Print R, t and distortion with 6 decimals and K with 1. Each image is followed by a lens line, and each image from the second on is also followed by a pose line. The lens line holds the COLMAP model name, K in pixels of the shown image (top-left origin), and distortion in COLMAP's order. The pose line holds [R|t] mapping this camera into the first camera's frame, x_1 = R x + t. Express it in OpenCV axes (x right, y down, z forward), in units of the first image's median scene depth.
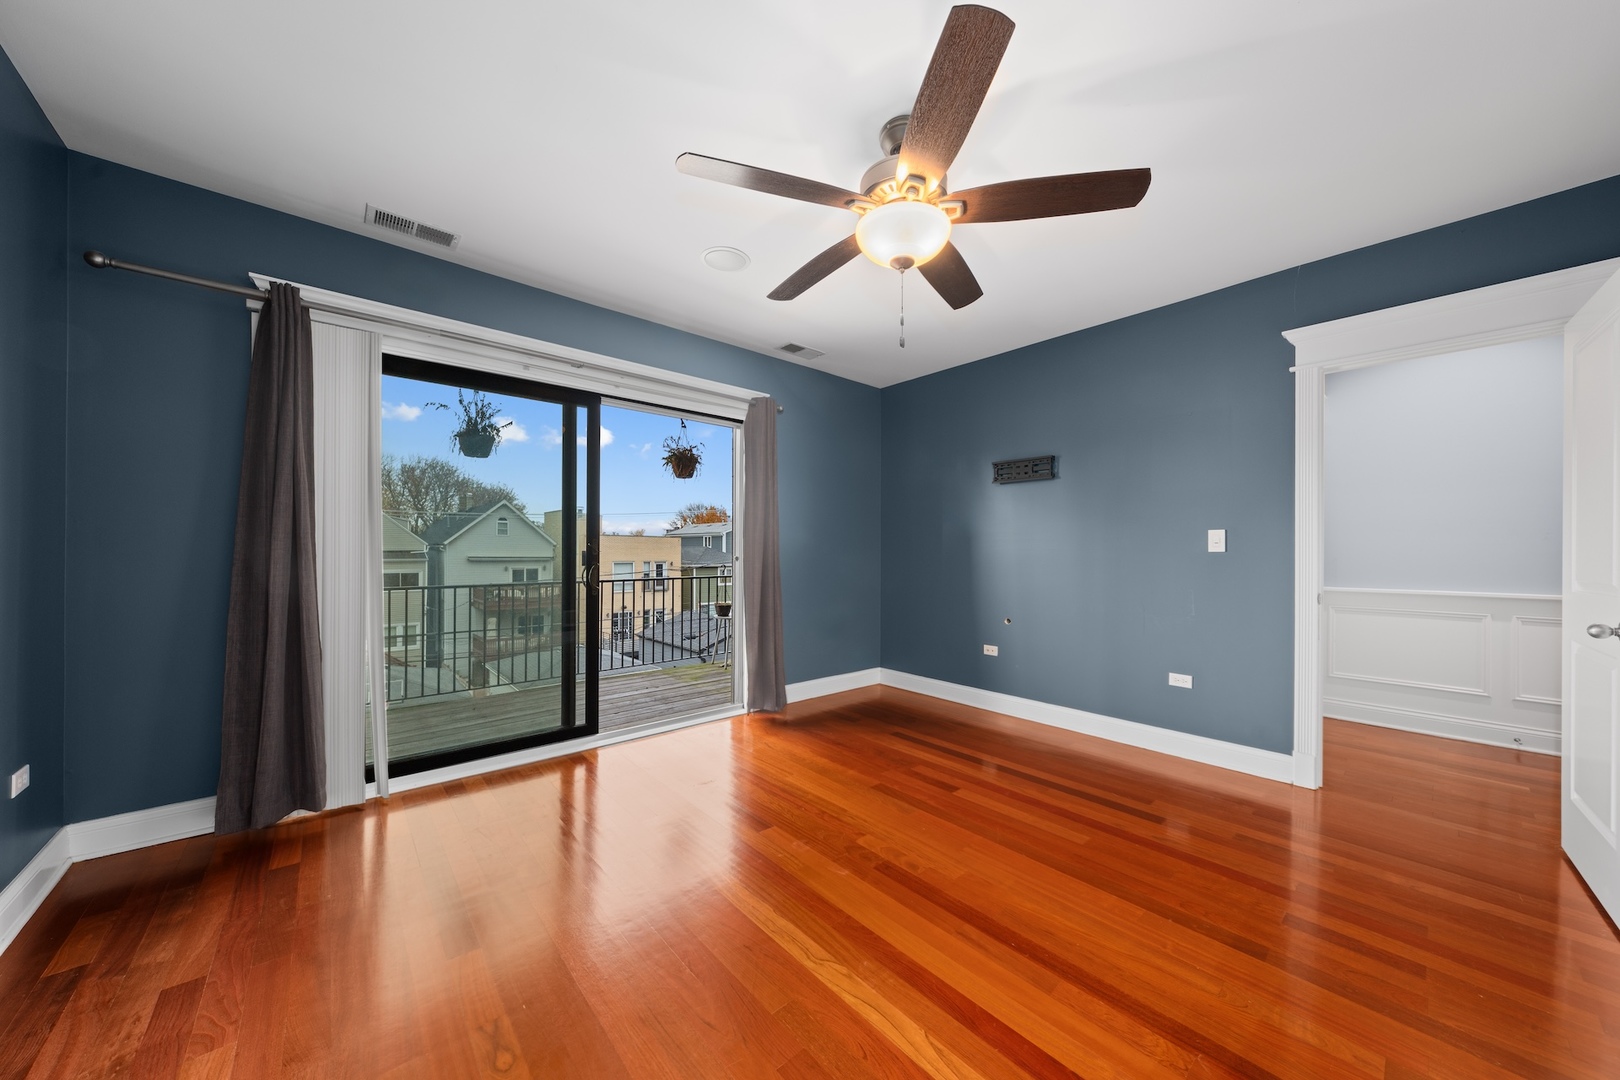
lens RADIAL K [[560.3, 0, 808.8], [0, 560.3, 552.8], [0, 0, 1]] dist [-0.000012, 0.000000]
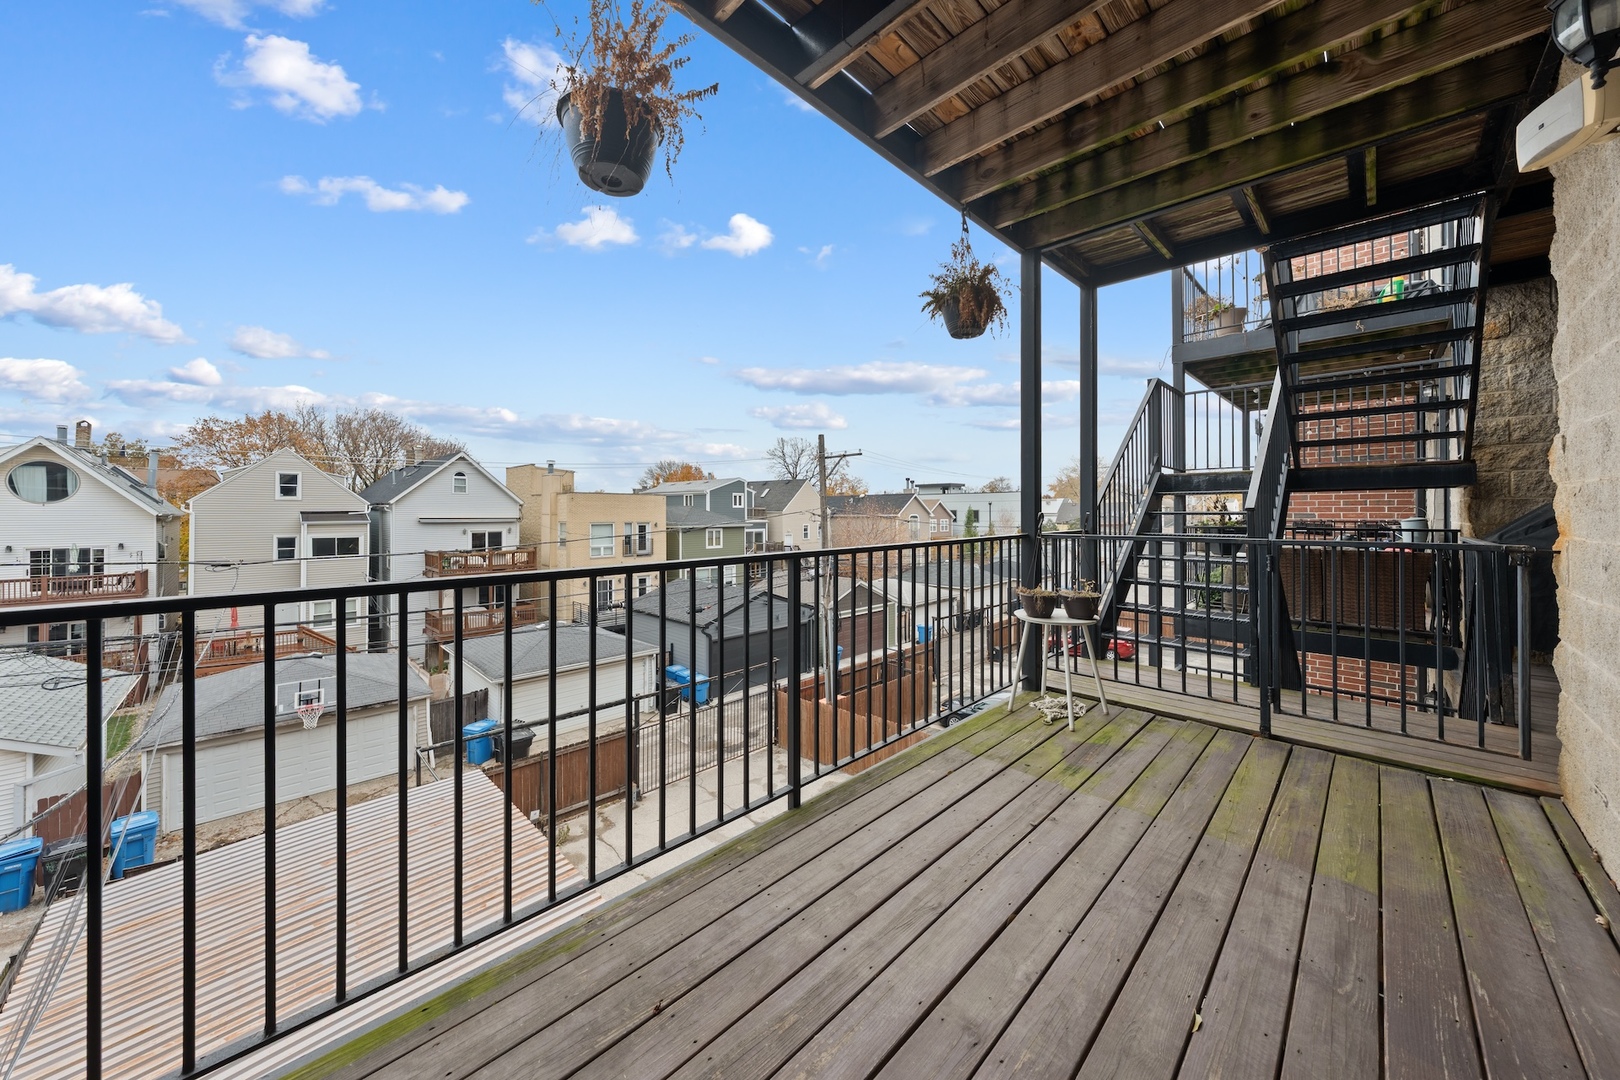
lens RADIAL K [[564.3, 0, 809.8], [0, 564.3, 513.3], [0, 0, 1]] dist [-0.000034, -0.000006]
pose [[0.997601, -0.004543, 0.069079, -0.061805], [0.004599, 0.999989, -0.000640, 0.002913], [-0.069076, 0.000956, 0.997611, 0.085853]]
